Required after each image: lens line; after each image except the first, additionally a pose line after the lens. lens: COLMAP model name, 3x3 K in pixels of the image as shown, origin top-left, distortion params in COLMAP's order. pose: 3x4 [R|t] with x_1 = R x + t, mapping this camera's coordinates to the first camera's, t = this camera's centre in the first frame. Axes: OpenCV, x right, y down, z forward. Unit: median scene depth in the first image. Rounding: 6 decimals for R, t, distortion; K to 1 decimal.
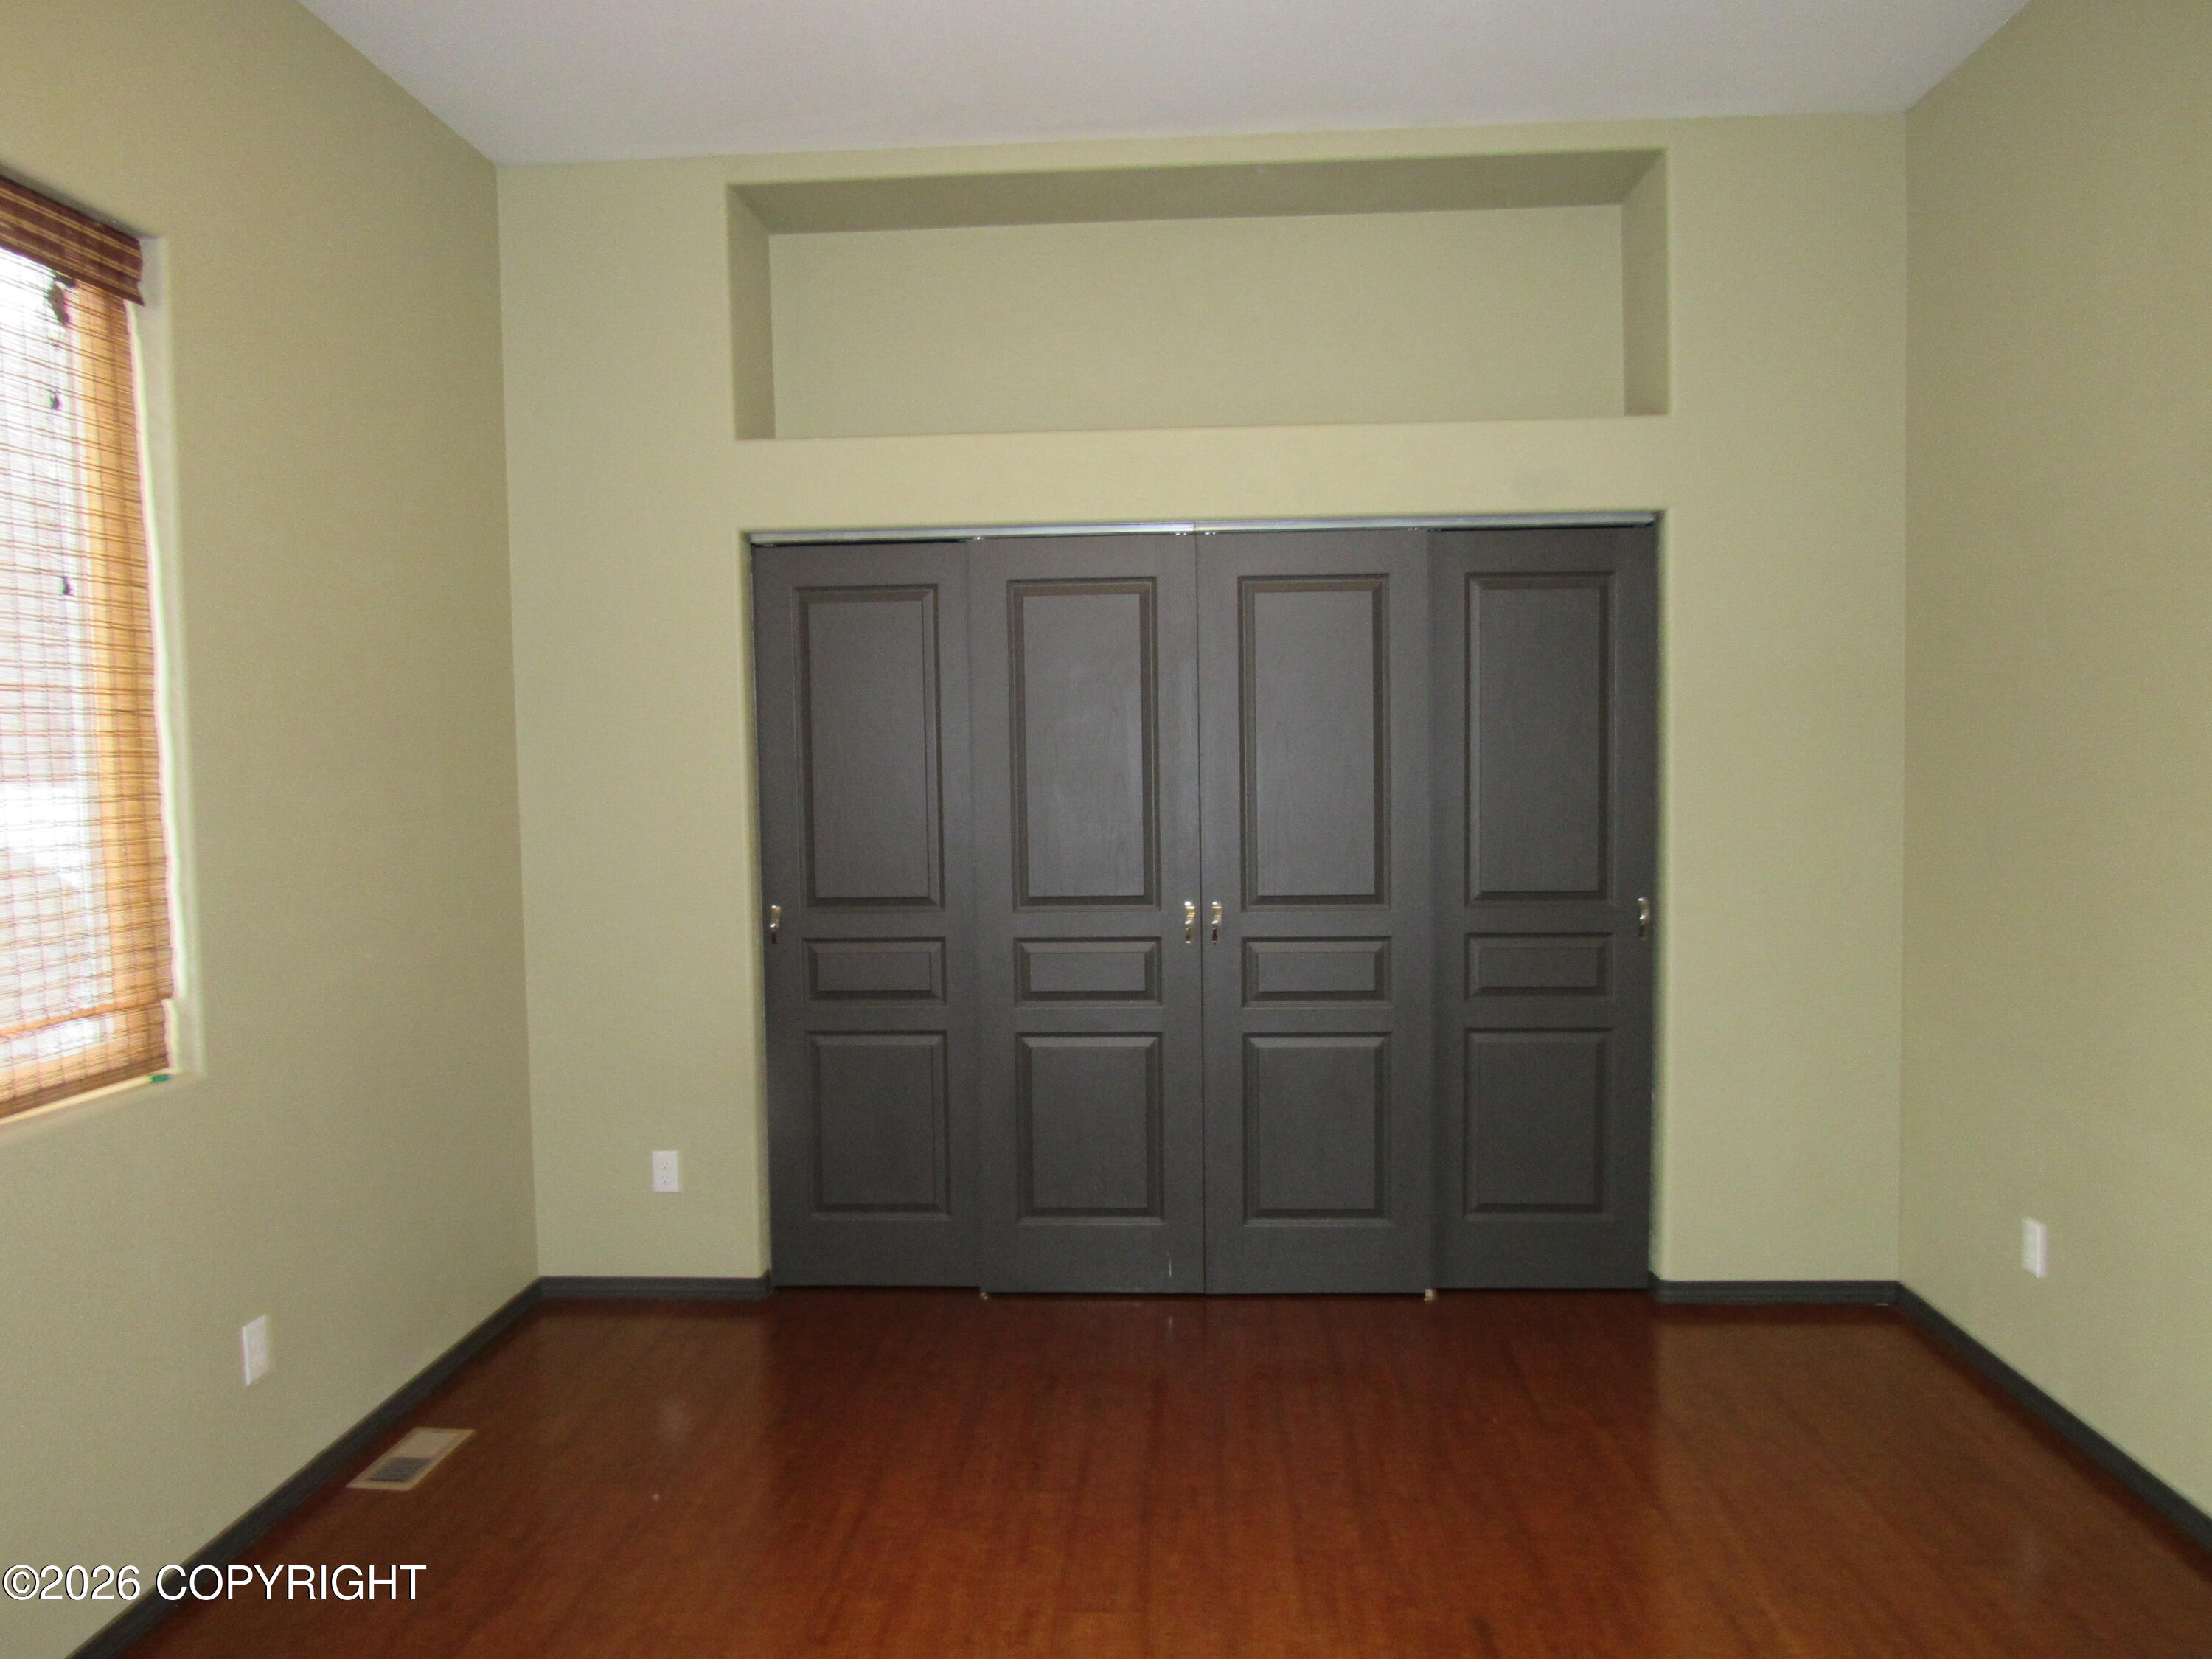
lens RADIAL K [[1583.6, 0, 1106.0], [0, 1583.6, 829.5], [0, 0, 1]] dist [-0.006924, -0.008240]
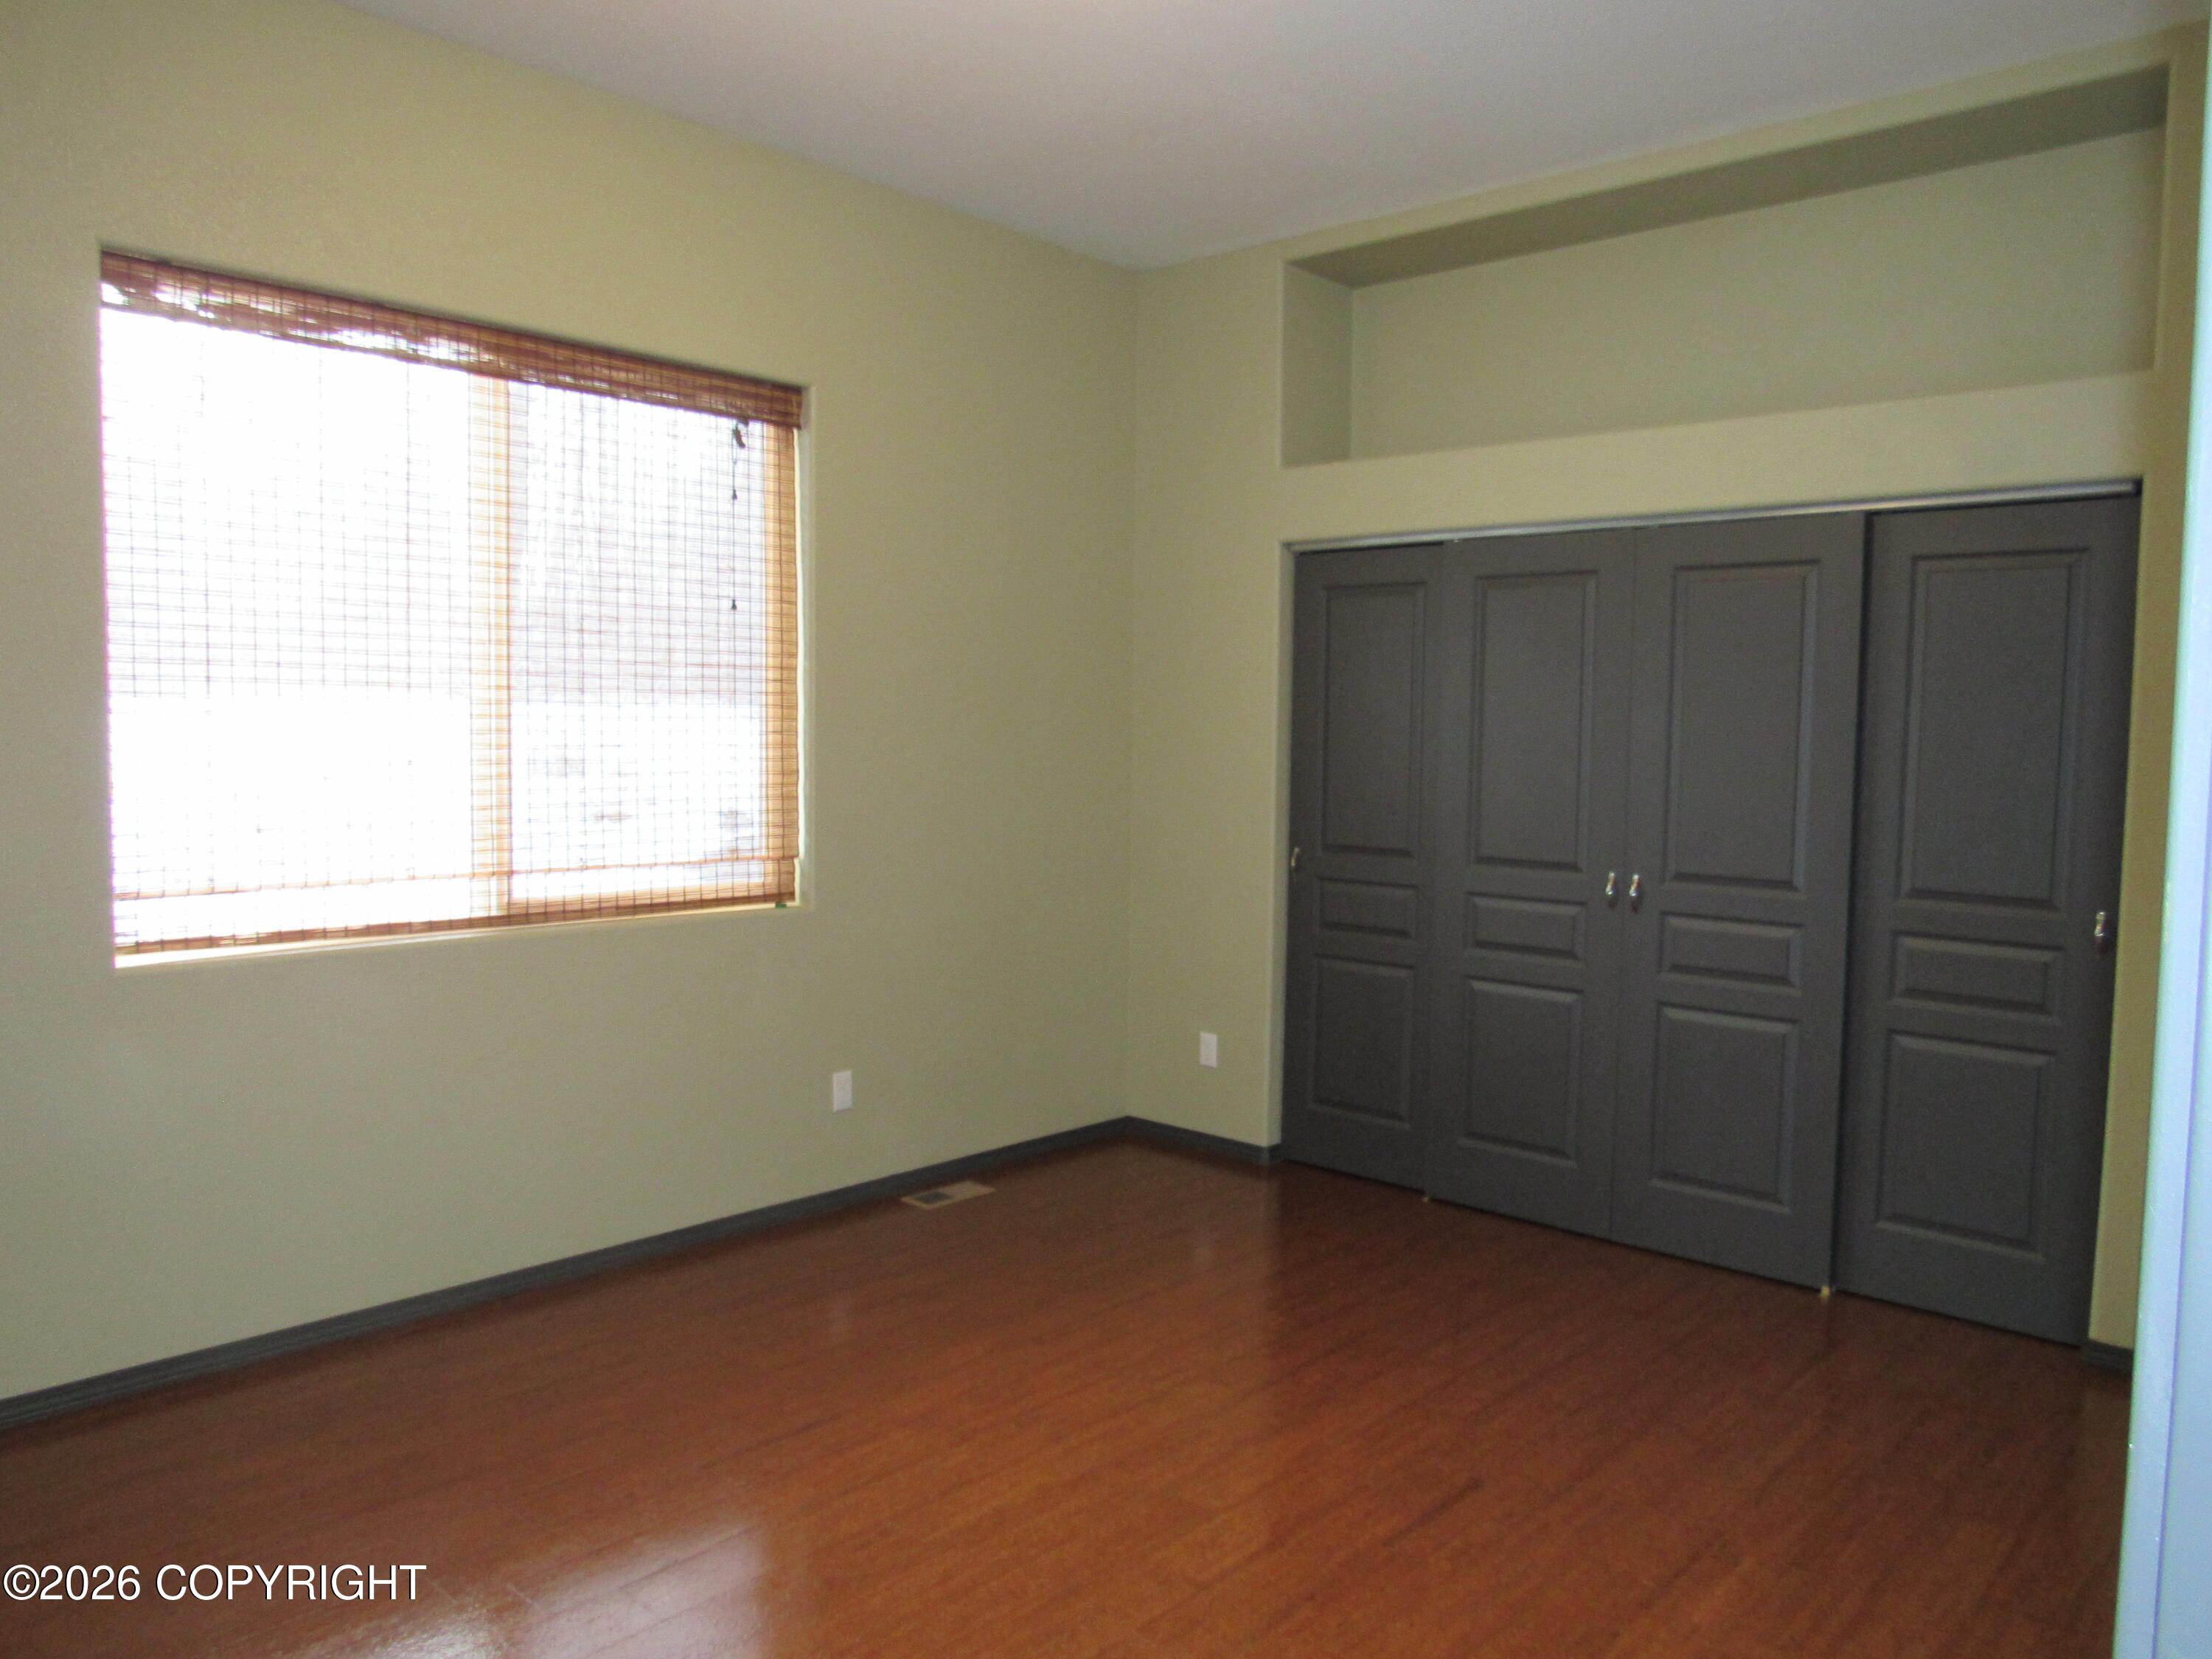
lens RADIAL K [[1570.5, 0, 1106.0], [0, 1570.5, 829.5], [0, 0, 1]] dist [0.004591, -0.002094]
pose [[0.786911, 0.070934, -0.612976, 0.454374], [-0.062896, 0.997417, 0.034679, 0.001507], [0.613853, 0.011265, 0.789340, -0.053100]]
